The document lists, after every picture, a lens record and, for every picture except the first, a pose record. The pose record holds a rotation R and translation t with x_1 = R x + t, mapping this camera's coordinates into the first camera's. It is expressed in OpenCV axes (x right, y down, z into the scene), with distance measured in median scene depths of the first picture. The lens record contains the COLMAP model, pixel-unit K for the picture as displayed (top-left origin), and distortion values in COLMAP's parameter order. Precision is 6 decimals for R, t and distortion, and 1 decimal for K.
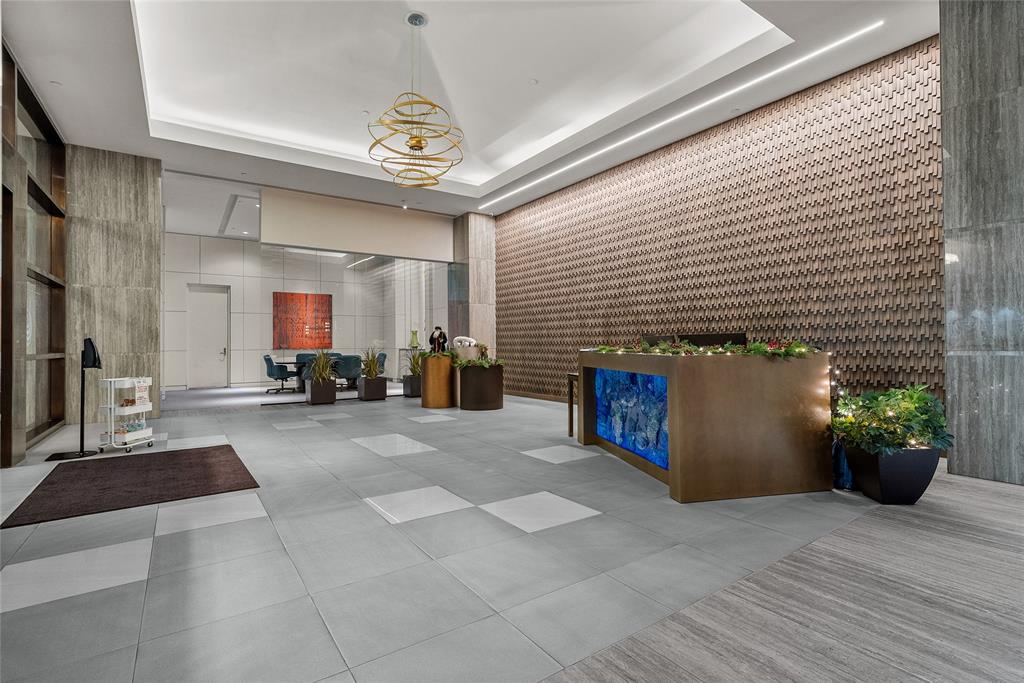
lens RADIAL K [[489.4, 0, 512.0], [0, 489.4, 341.5], [0, 0, 1]] dist [-0.000317, 0.000179]
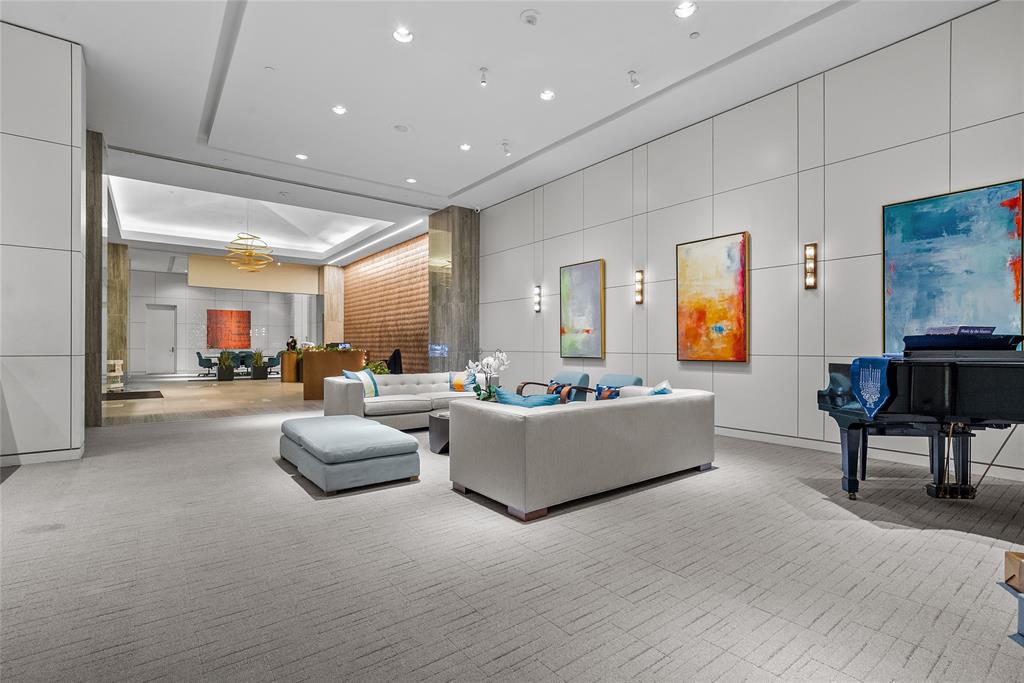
lens RADIAL K [[484.7, 0, 511.5], [0, 484.7, 347.8], [0, 0, 1]] dist [-0.001602, 0.001015]
pose [[0.998989, 0.007429, 0.044347, 0.450188], [-0.007925, 0.999908, 0.011008, -0.011747], [-0.044261, -0.011348, 0.998956, -0.617698]]
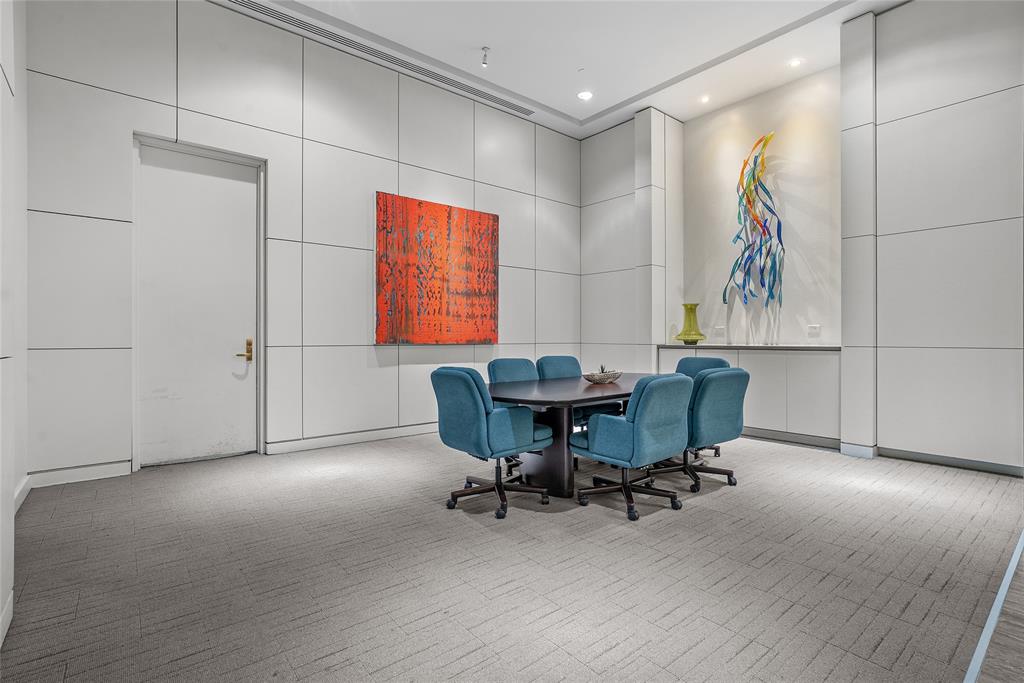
lens RADIAL K [[484.7, 0, 511.5], [0, 484.7, 347.8], [0, 0, 1]] dist [-0.001602, 0.001015]
pose [[0.996937, 0.005037, 0.078052, -0.511679], [-0.006447, 0.999820, 0.017822, 0.013776], [-0.077948, -0.018271, 0.996790, 0.766847]]
